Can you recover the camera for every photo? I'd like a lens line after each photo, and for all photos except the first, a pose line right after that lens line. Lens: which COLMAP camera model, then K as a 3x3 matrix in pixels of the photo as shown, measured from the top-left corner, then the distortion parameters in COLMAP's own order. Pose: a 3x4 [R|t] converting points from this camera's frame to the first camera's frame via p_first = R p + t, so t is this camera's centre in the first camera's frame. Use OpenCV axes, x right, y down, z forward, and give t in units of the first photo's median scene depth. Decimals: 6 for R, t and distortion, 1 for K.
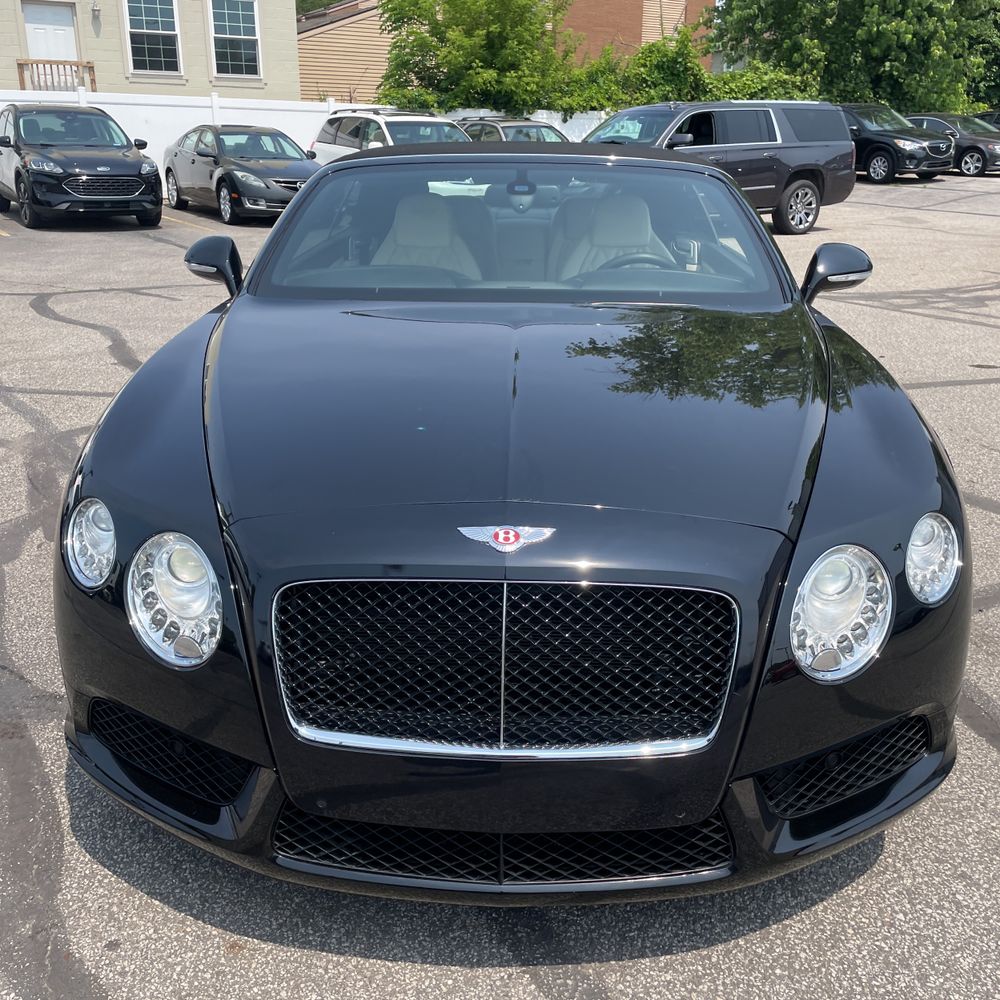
lens RADIAL K [[1010.8, 0, 499.6], [0, 1010.8, 497.9], [0, 0, 1]] dist [0.083782, -0.122182]
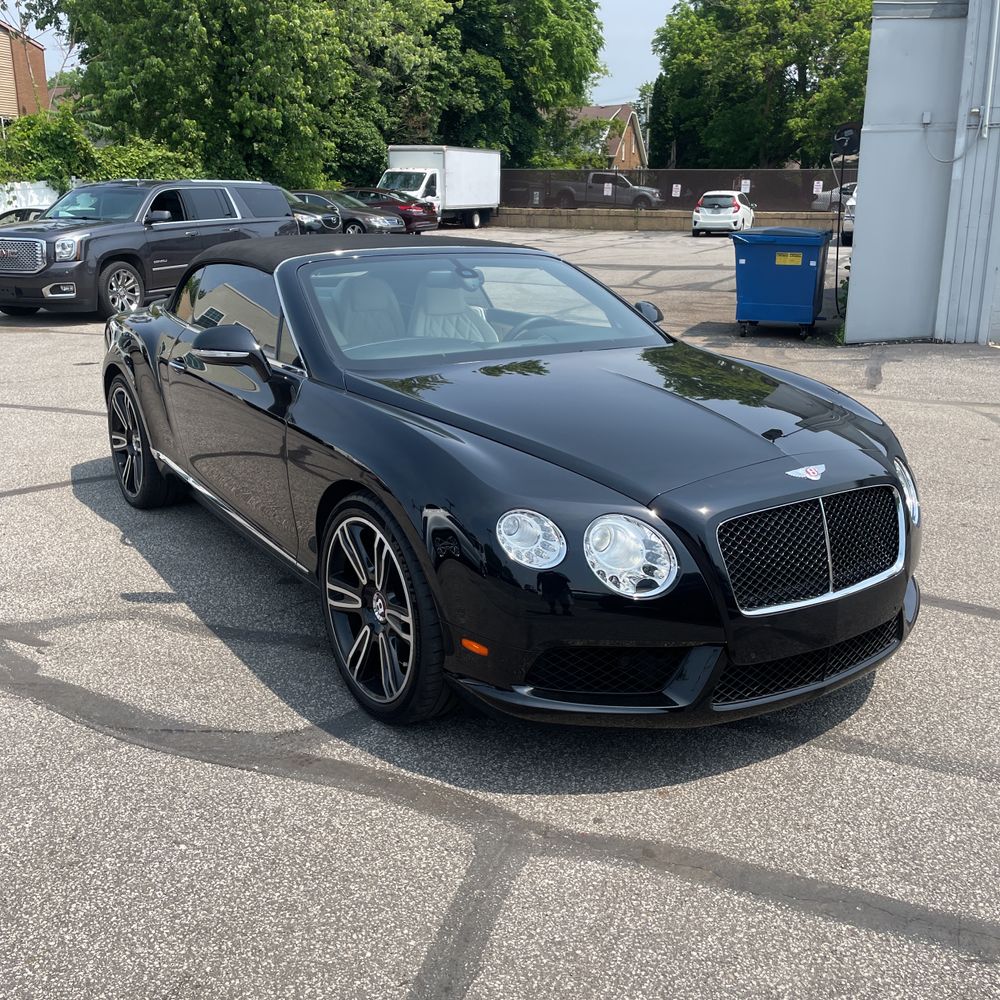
lens RADIAL K [[1010.8, 0, 499.6], [0, 1010.8, 497.9], [0, 0, 1]] dist [0.083782, -0.122182]
pose [[0.815175, -0.164277, 0.555431, -0.093319], [0.197724, 0.980258, -0.000263, -0.001631], [-0.544422, 0.110036, 0.831563, -0.010092]]
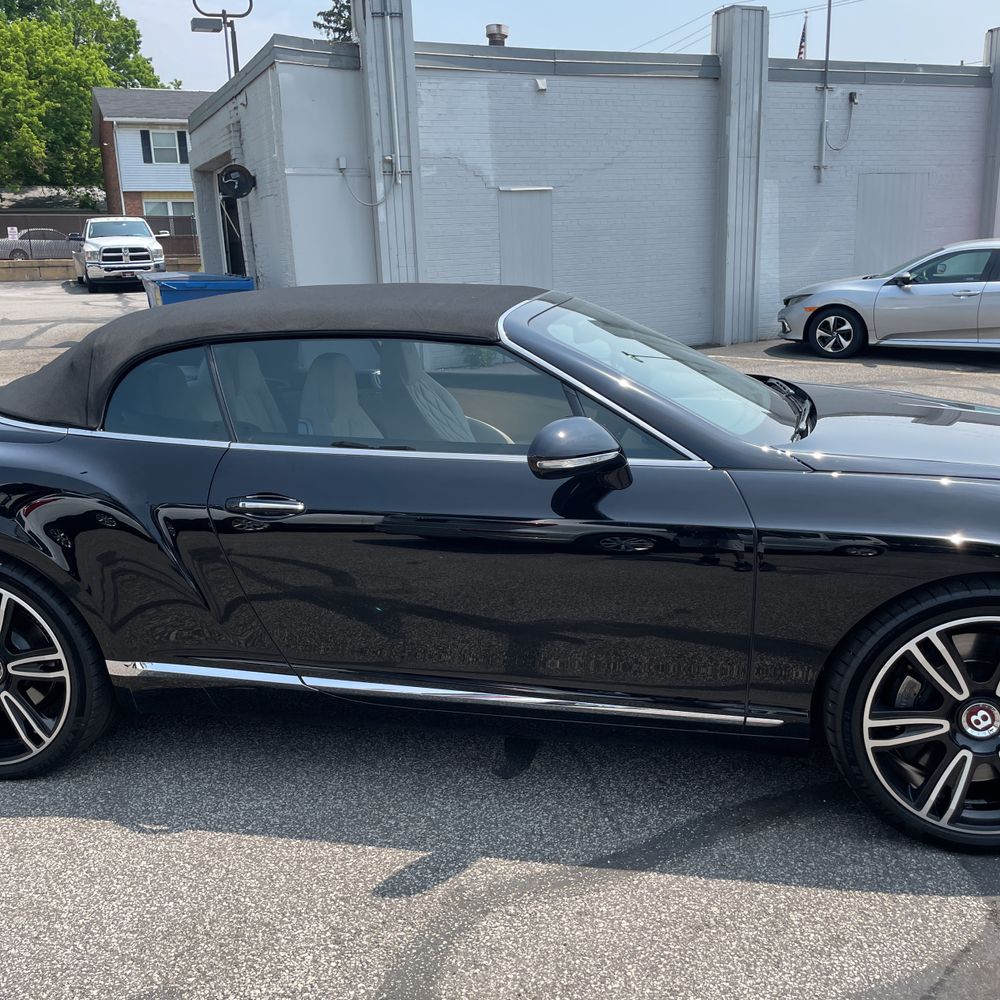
lens RADIAL K [[1010.8, 0, 499.6], [0, 1010.8, 497.9], [0, 0, 1]] dist [0.083782, -0.122182]
pose [[0.150984, -0.250012, 0.956398, -0.138664], [0.355328, 0.916553, 0.183501, -0.048753], [-0.922467, 0.312129, 0.227221, 0.121218]]
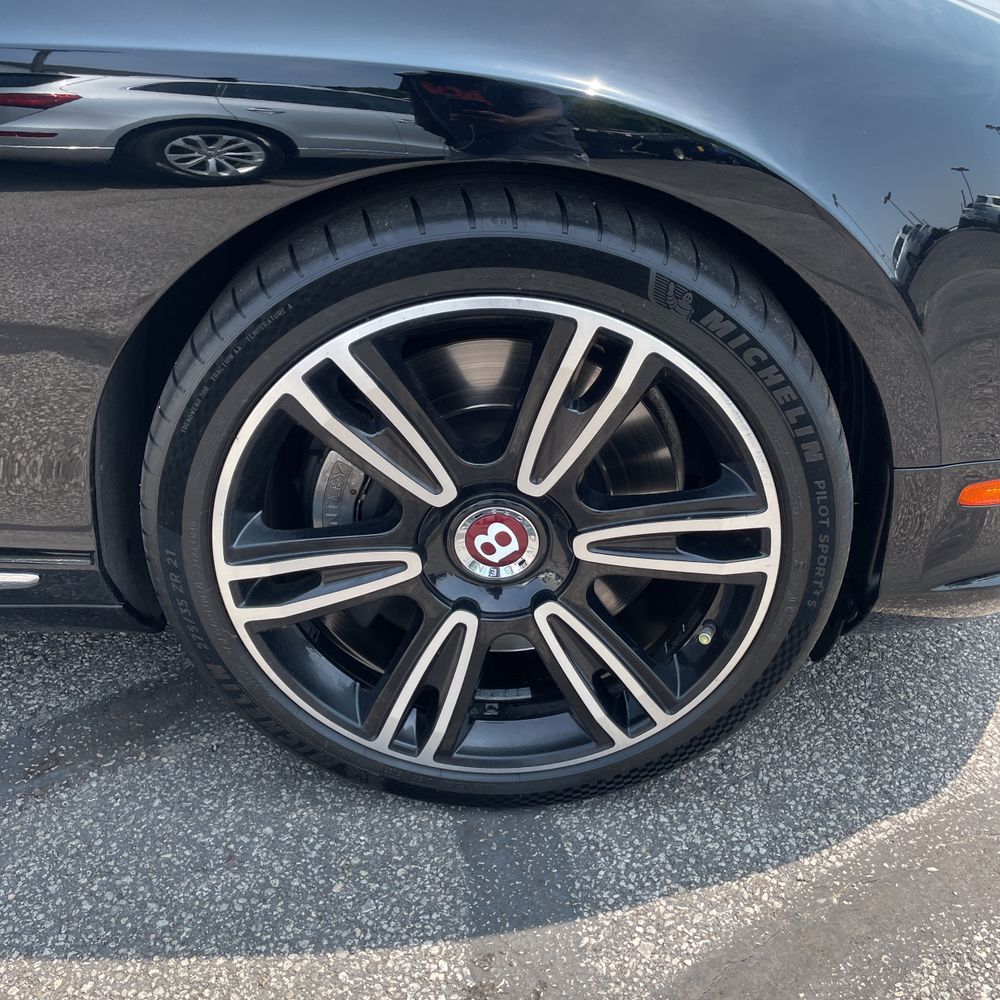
lens RADIAL K [[1010.8, 0, 499.6], [0, 1010.8, 497.9], [0, 0, 1]] dist [0.083782, -0.122182]
pose [[-0.016193, -0.528573, 0.848733, -0.073017], [0.336660, 0.796398, 0.502404, -0.014860], [-0.941487, 0.293870, 0.165053, 0.098665]]
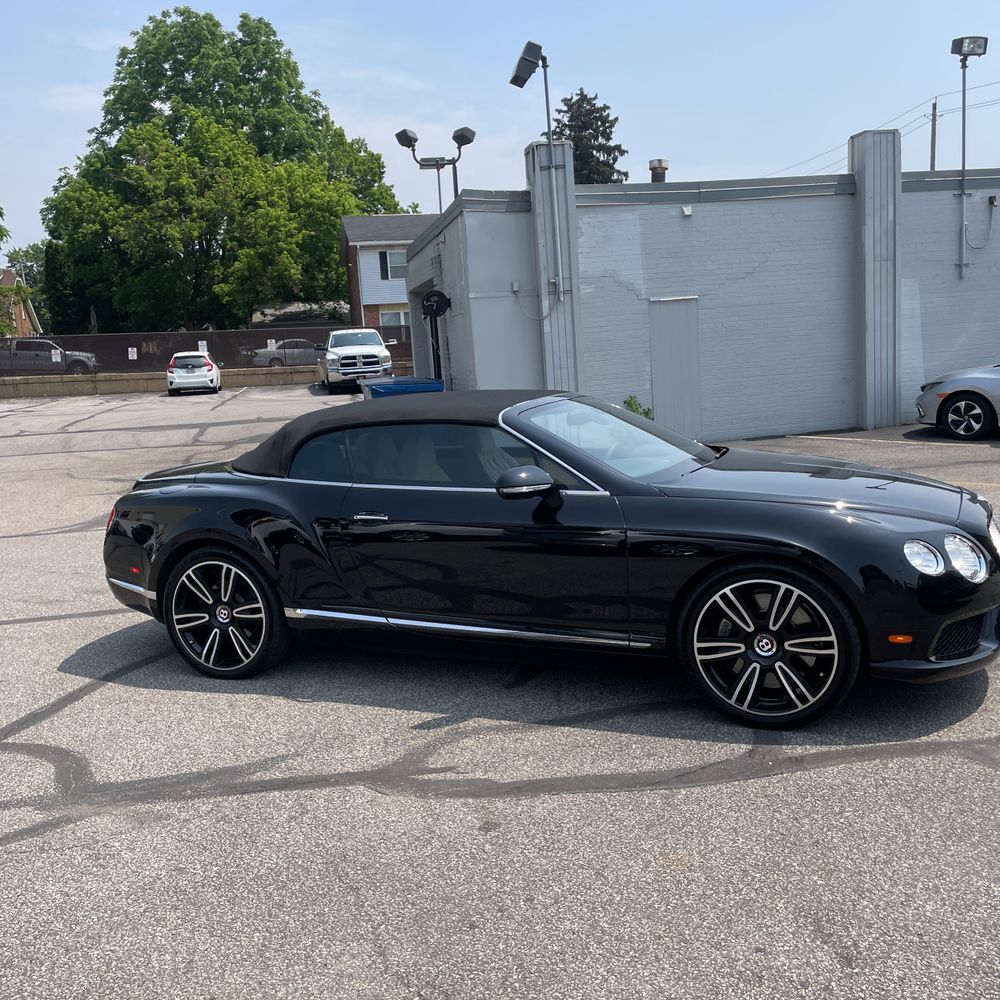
lens RADIAL K [[1006.6, 0, 500.3], [0, 1006.6, 498.0], [0, 0, 1]] dist [0.093849, -0.144506]
pose [[0.357605, -0.164791, 0.919218, -0.208177], [0.367894, 0.929570, 0.023524, -0.035300], [-0.858354, 0.329763, 0.393045, 0.069052]]
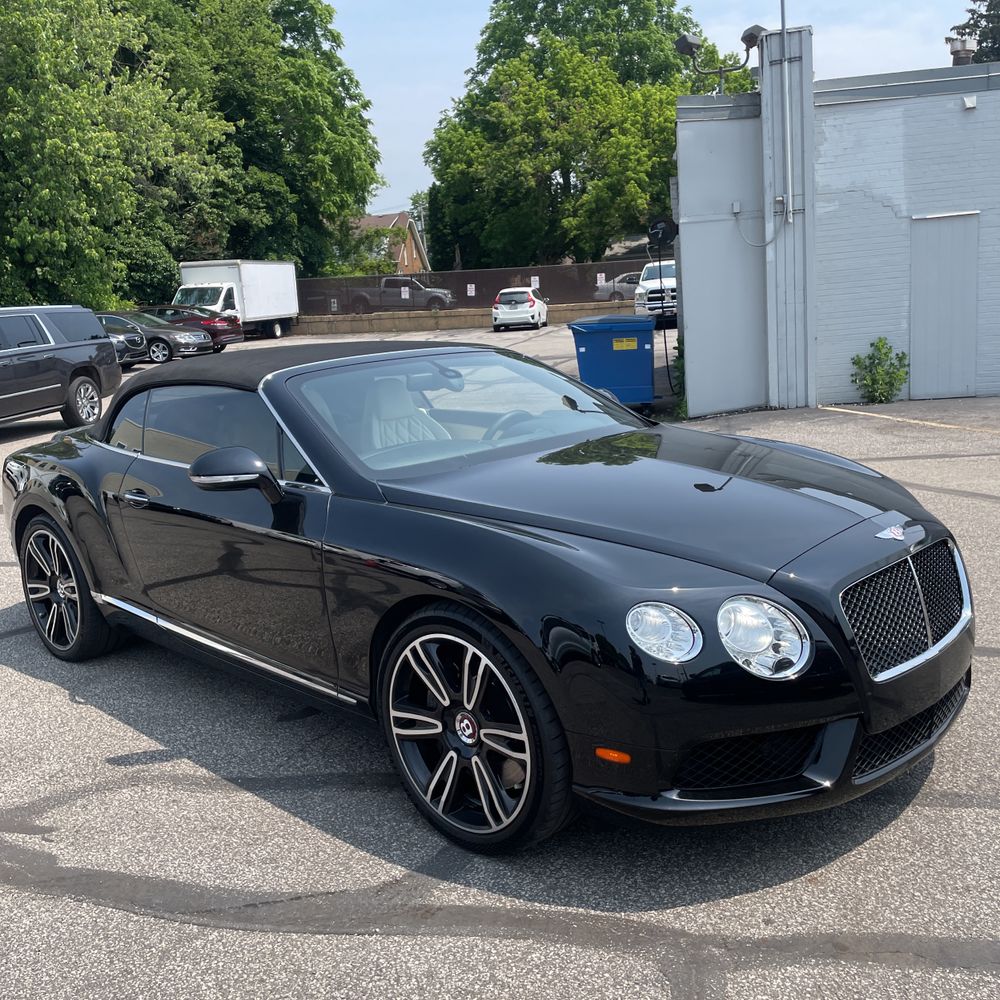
lens RADIAL K [[1010.8, 0, 499.6], [0, 1010.8, 497.9], [0, 0, 1]] dist [0.083782, -0.122182]
pose [[0.675140, -0.188015, 0.713328, -0.114244], [0.311074, 0.949358, -0.044194, -0.010381], [-0.668894, 0.251735, 0.699436, 0.013480]]
